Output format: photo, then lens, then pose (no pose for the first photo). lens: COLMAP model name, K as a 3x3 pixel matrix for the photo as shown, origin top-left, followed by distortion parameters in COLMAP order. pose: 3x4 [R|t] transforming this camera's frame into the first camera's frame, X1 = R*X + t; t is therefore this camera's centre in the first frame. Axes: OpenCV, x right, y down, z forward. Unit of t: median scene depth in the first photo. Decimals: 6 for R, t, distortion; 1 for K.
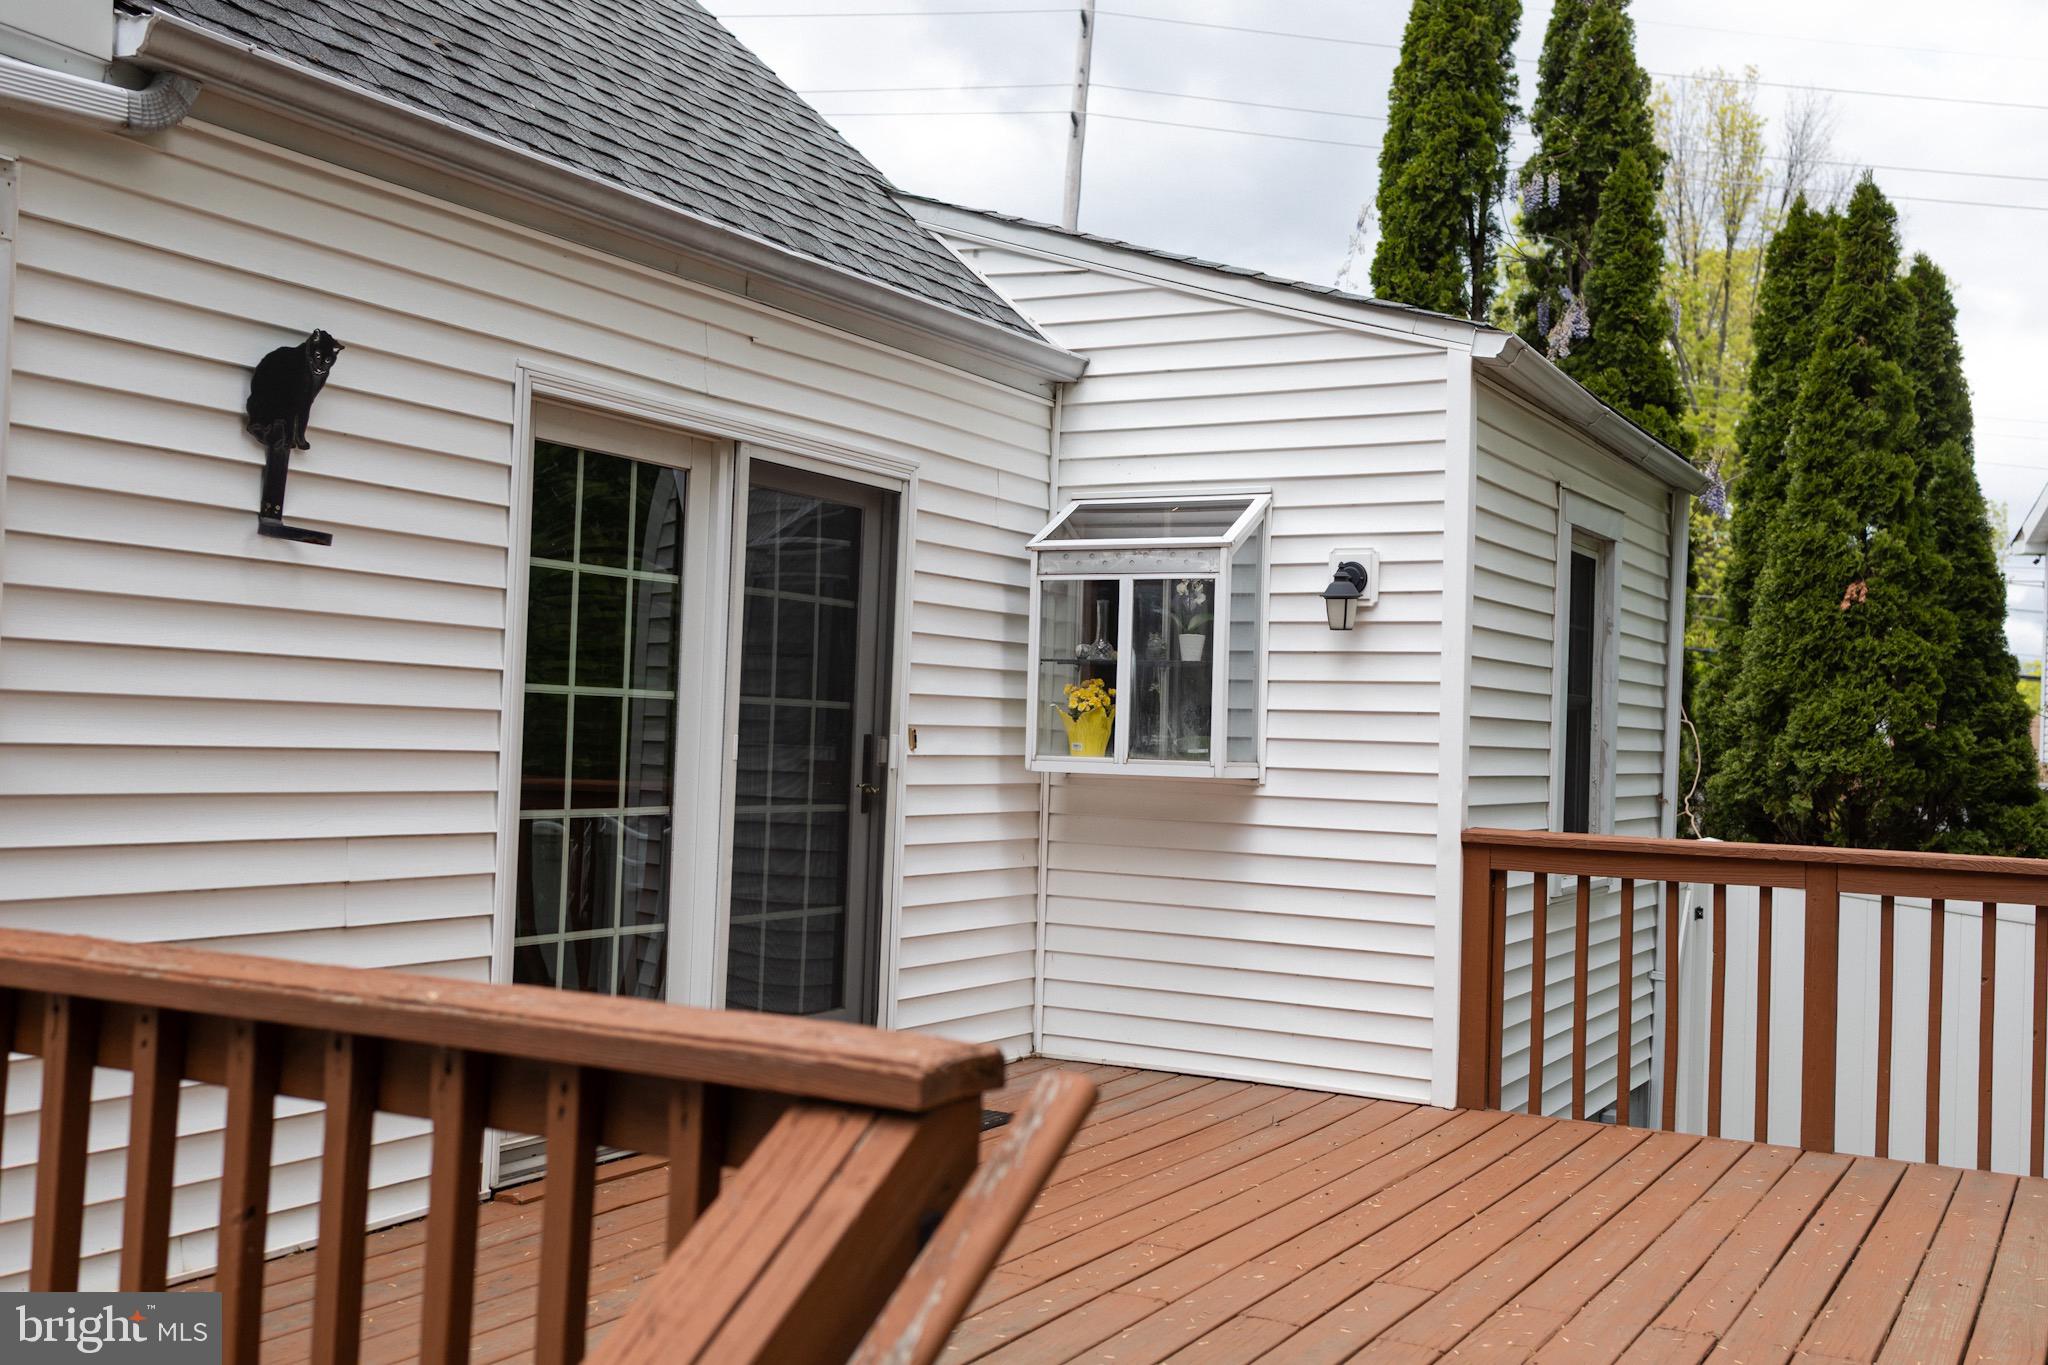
lens RADIAL K [[2013.5, 0, 1024.0], [0, 2013.5, 682.5], [0, 0, 1]] dist [0.011084, 0.009287]
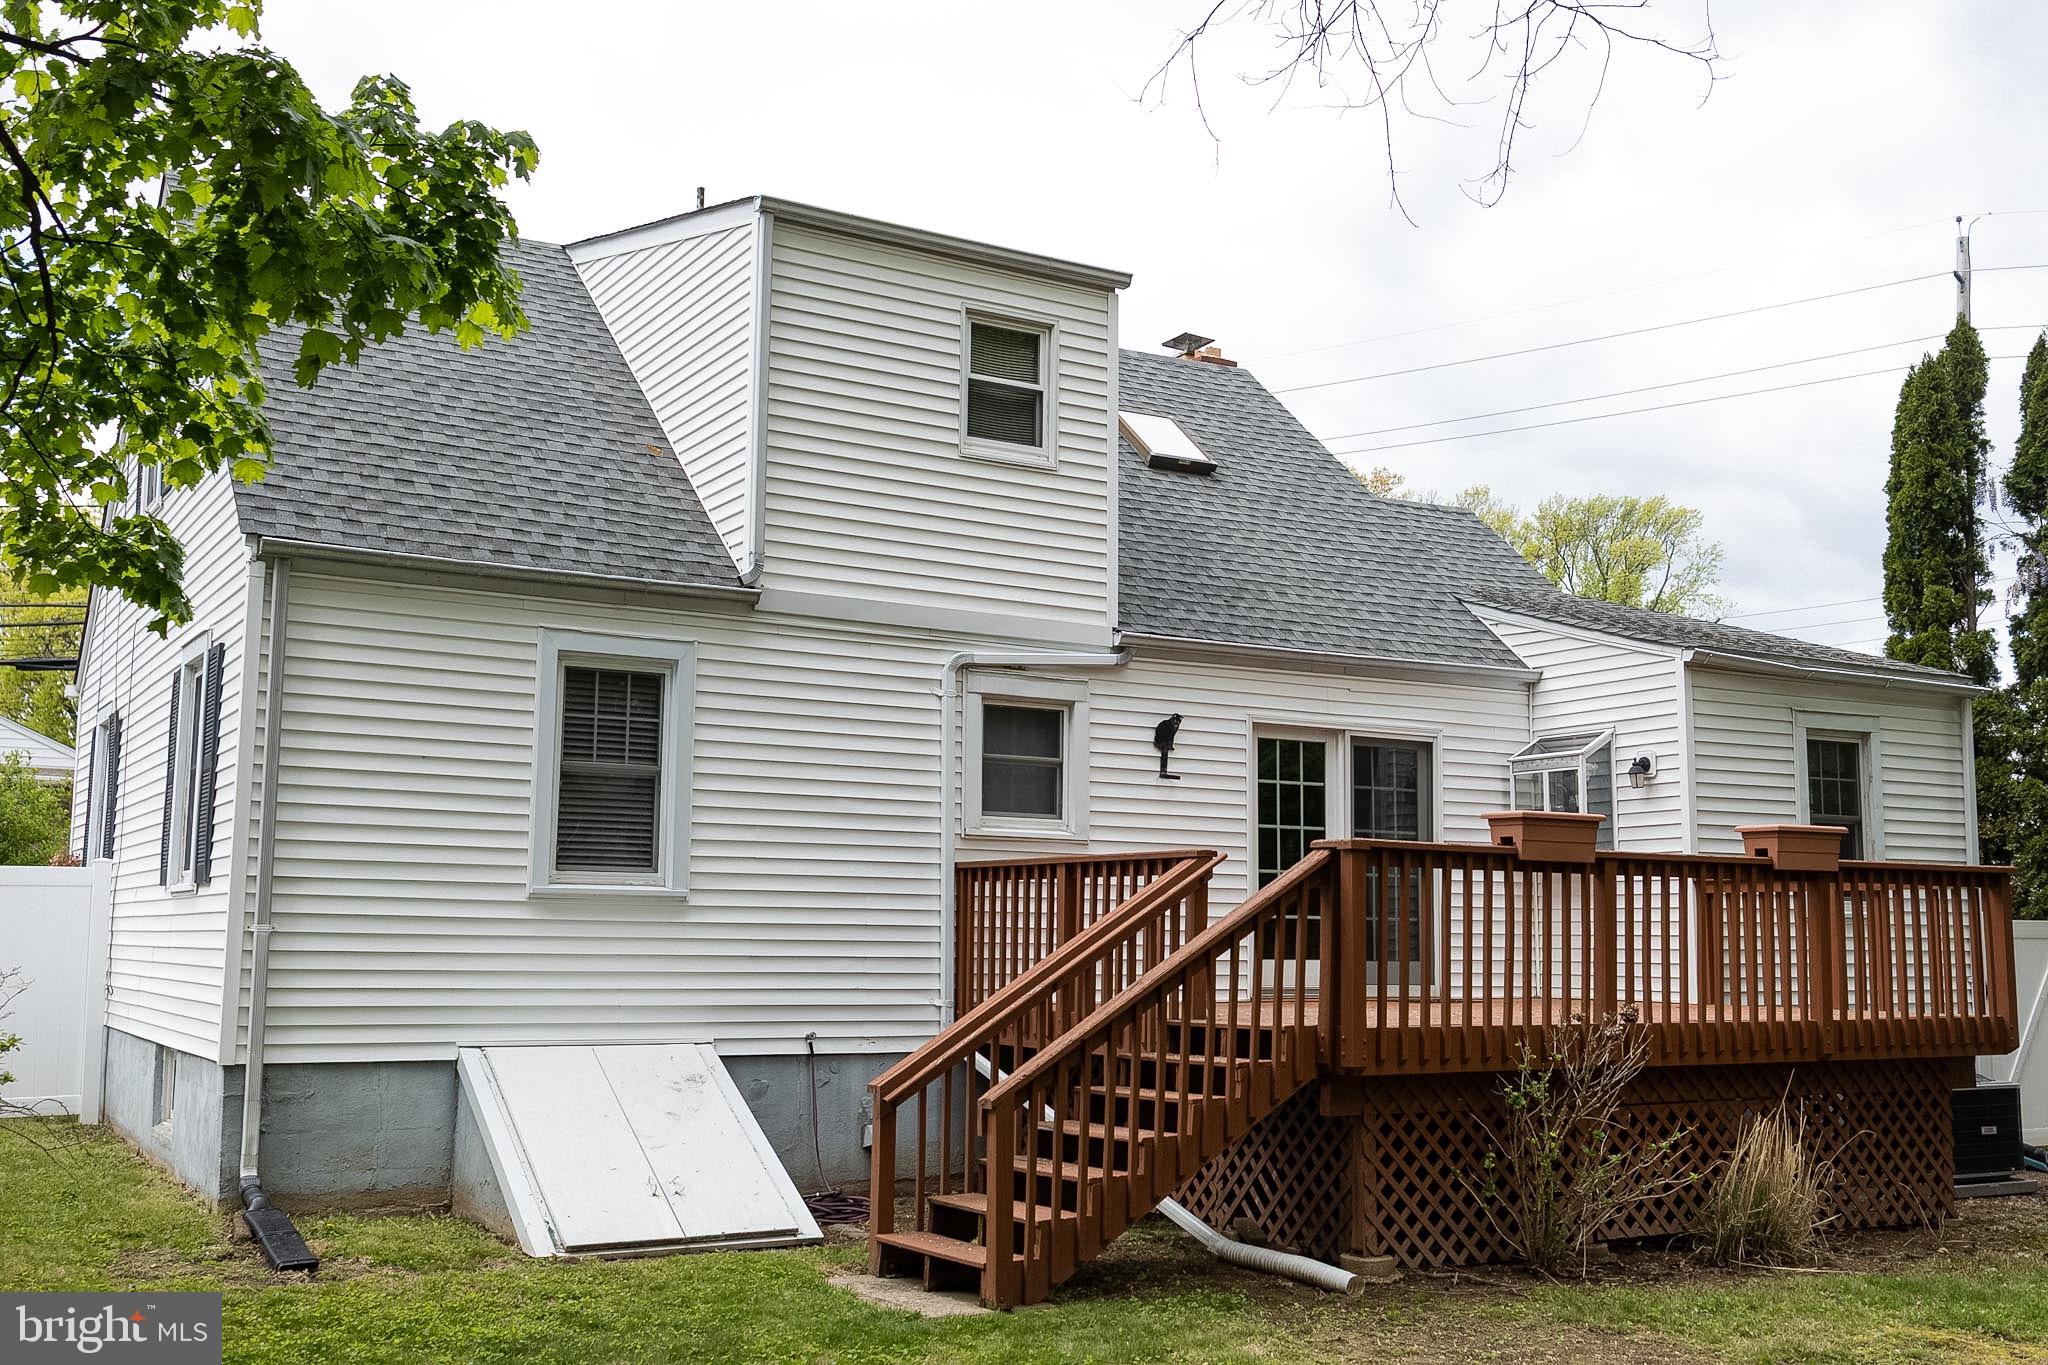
lens RADIAL K [[2013.5, 0, 1024.0], [0, 2013.5, 682.5], [0, 0, 1]] dist [0.011084, 0.009287]
pose [[0.864922, -0.093950, -0.493035, 0.693863], [0.035093, 0.991241, -0.127321, 0.119478], [0.500678, 0.092820, 0.860643, -1.273784]]
